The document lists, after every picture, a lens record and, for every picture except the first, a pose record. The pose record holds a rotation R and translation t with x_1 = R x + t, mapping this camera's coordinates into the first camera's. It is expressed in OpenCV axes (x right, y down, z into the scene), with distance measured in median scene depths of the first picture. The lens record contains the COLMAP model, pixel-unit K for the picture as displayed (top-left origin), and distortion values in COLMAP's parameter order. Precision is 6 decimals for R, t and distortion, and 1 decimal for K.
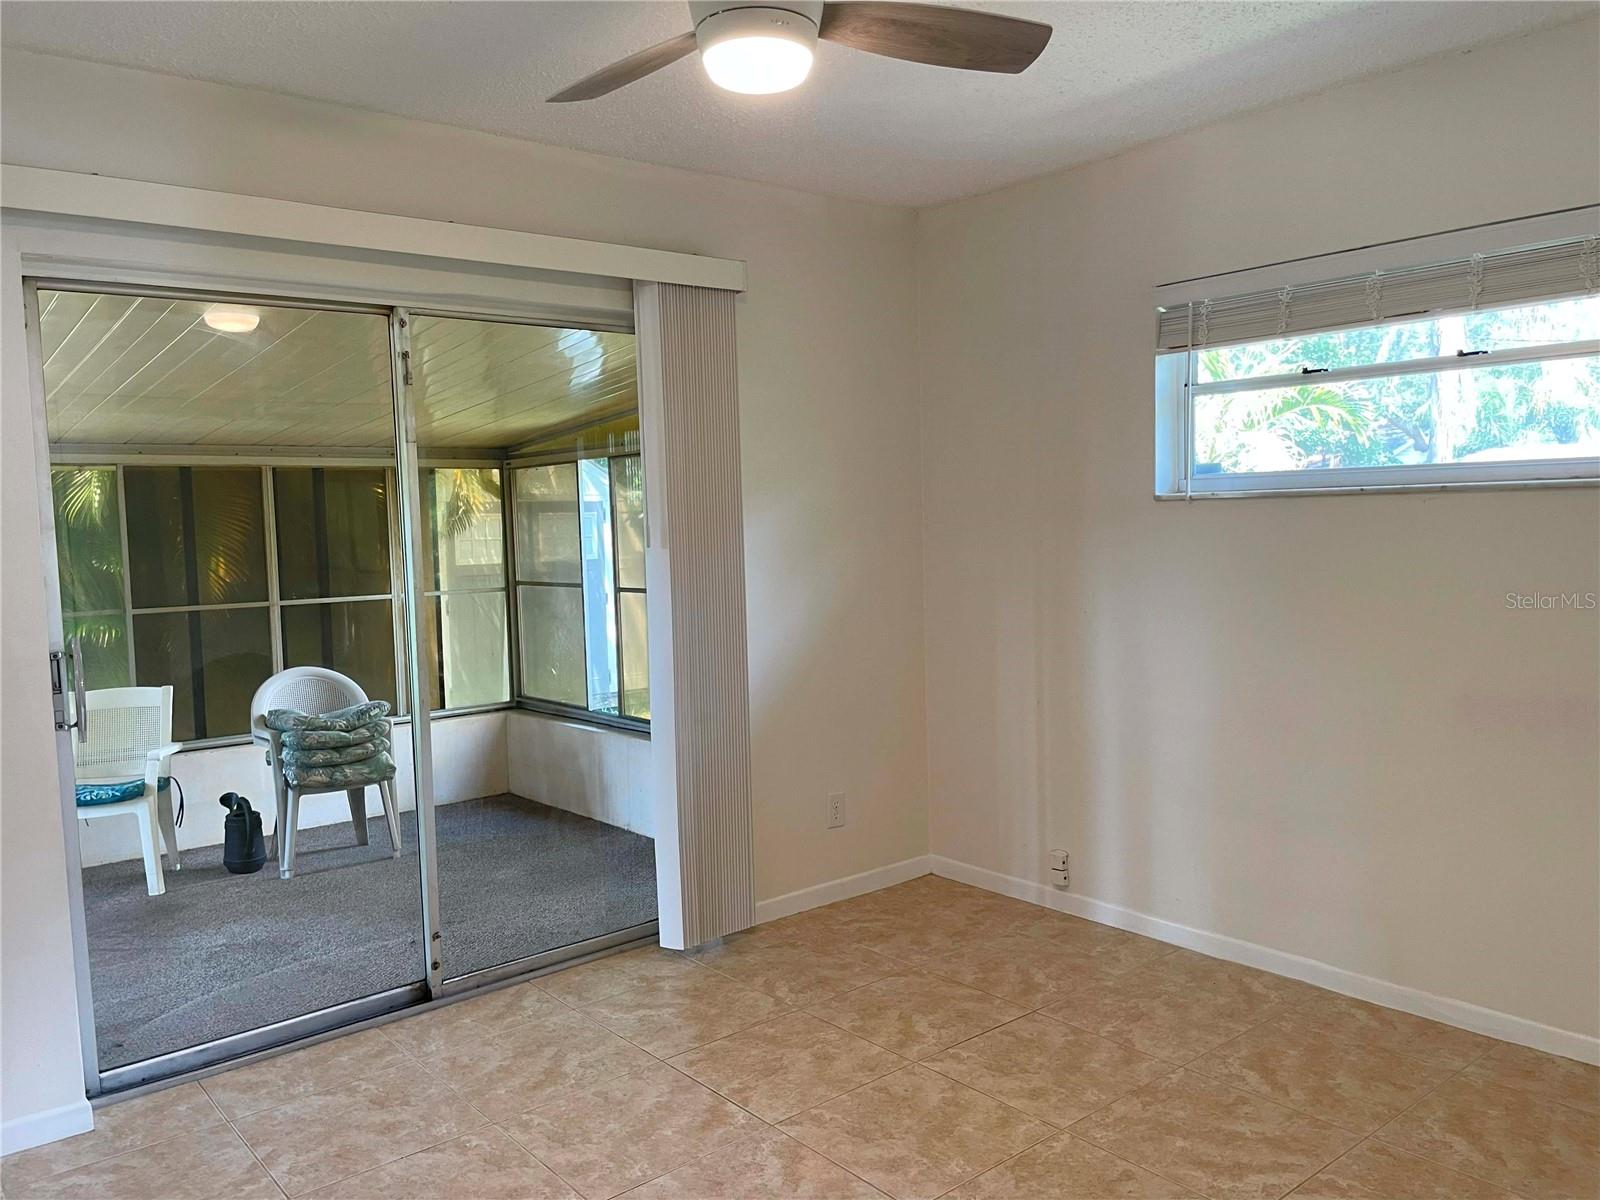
lens RADIAL K [[1228.2, 0, 810.0], [0, 1228.2, 592.9], [0, 0, 1]] dist [0.053616, -0.063302]
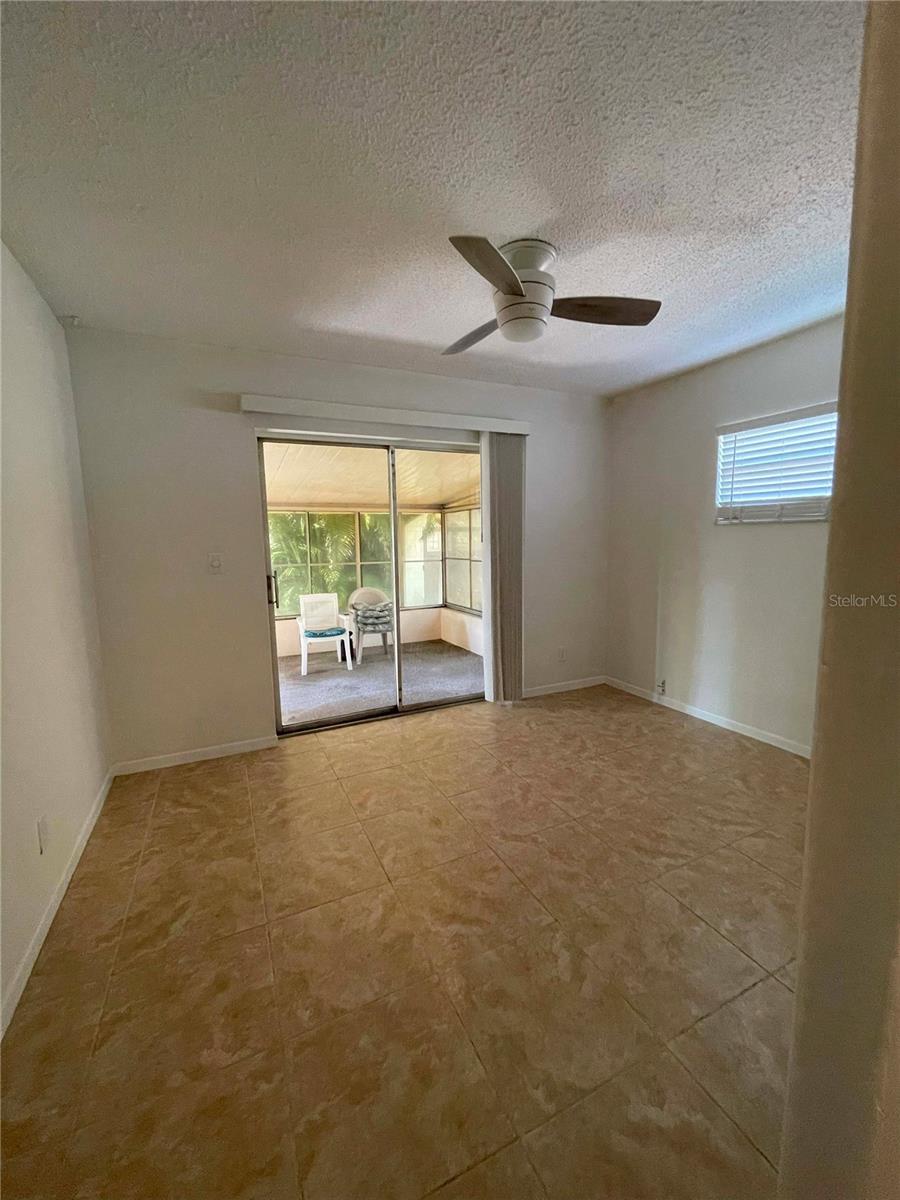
lens RADIAL K [[484.5, 0, 455.6], [0, 484.5, 598.9], [0, 0, 1]] dist [-0.002777, 0.000958]
pose [[0.971357, 0.047092, -0.232913, 0.041523], [-0.031271, 0.996975, 0.071160, 0.007264], [0.235559, -0.061839, 0.969891, 0.039155]]
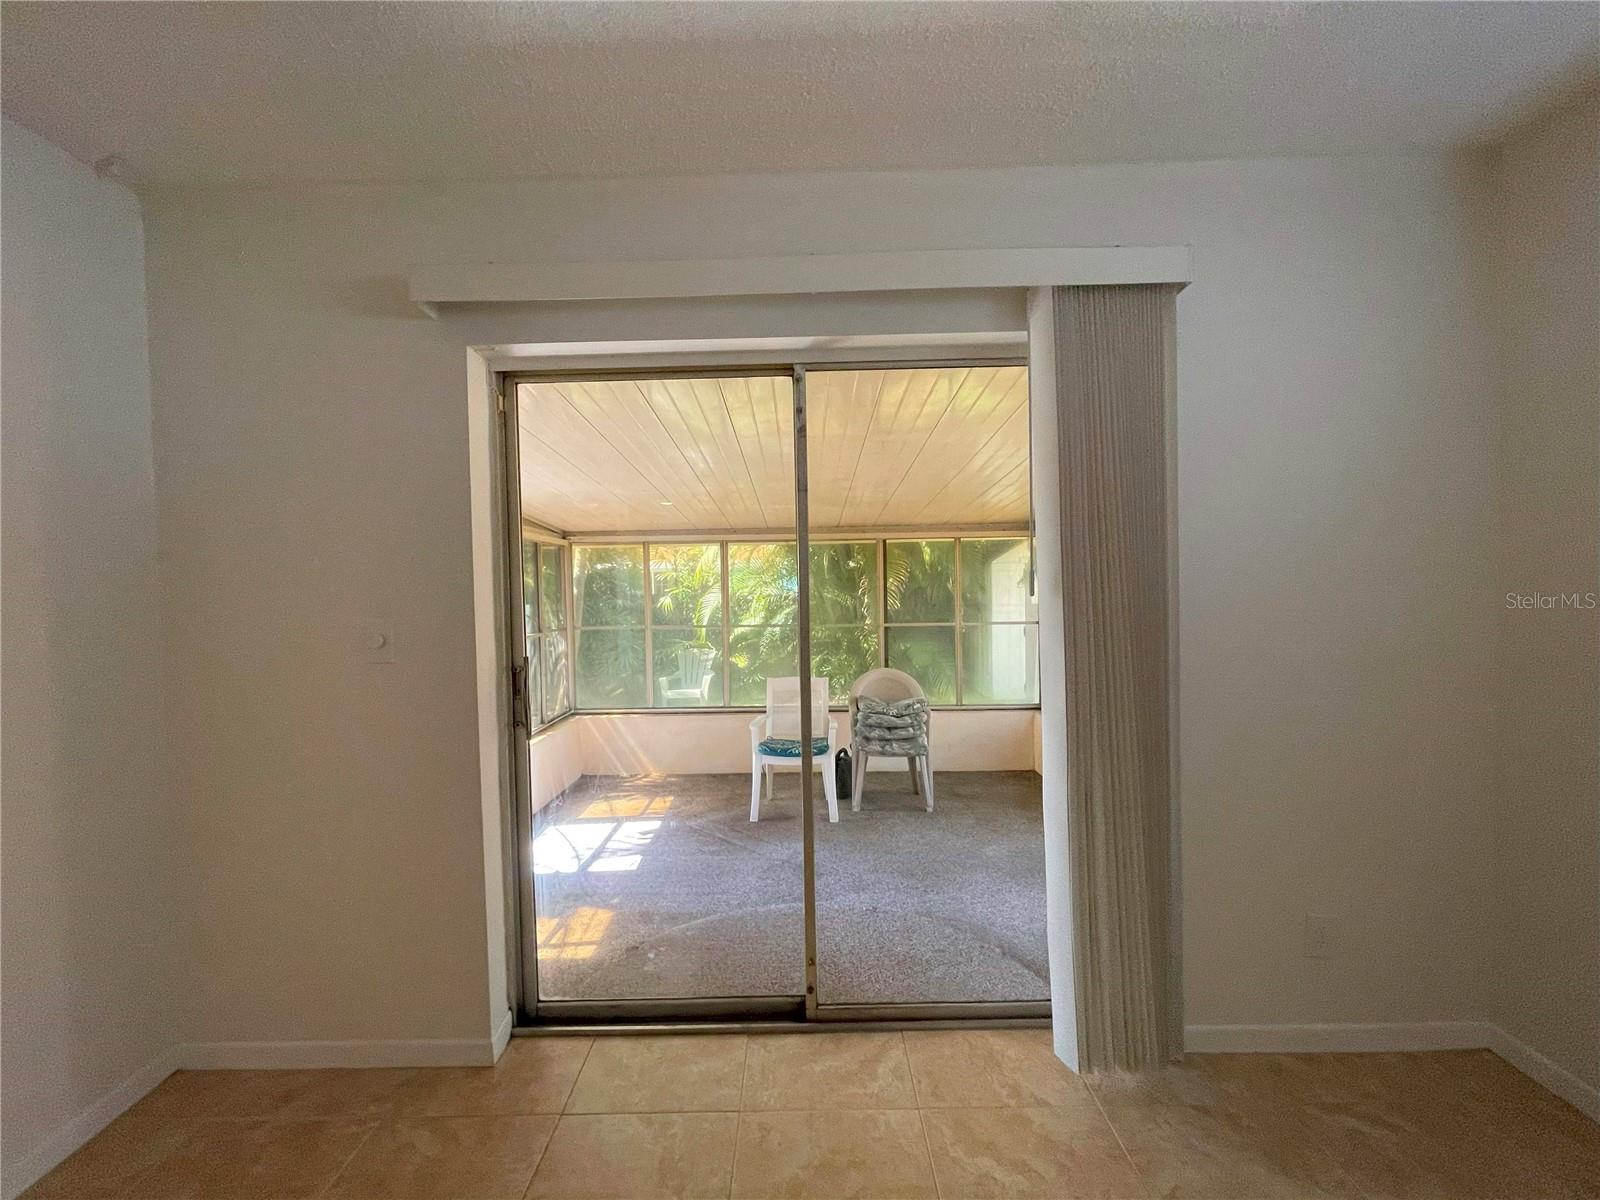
lens RADIAL K [[645.9, 0, 797.3], [0, 645.9, 593.9], [0, 0, 1]] dist [-0.002777, 0.000958]
pose [[0.762608, 0.025297, -0.646366, 0.032493], [-0.047196, 0.998748, -0.016596, -0.022541], [0.645136, 0.043163, 0.762847, 0.546193]]
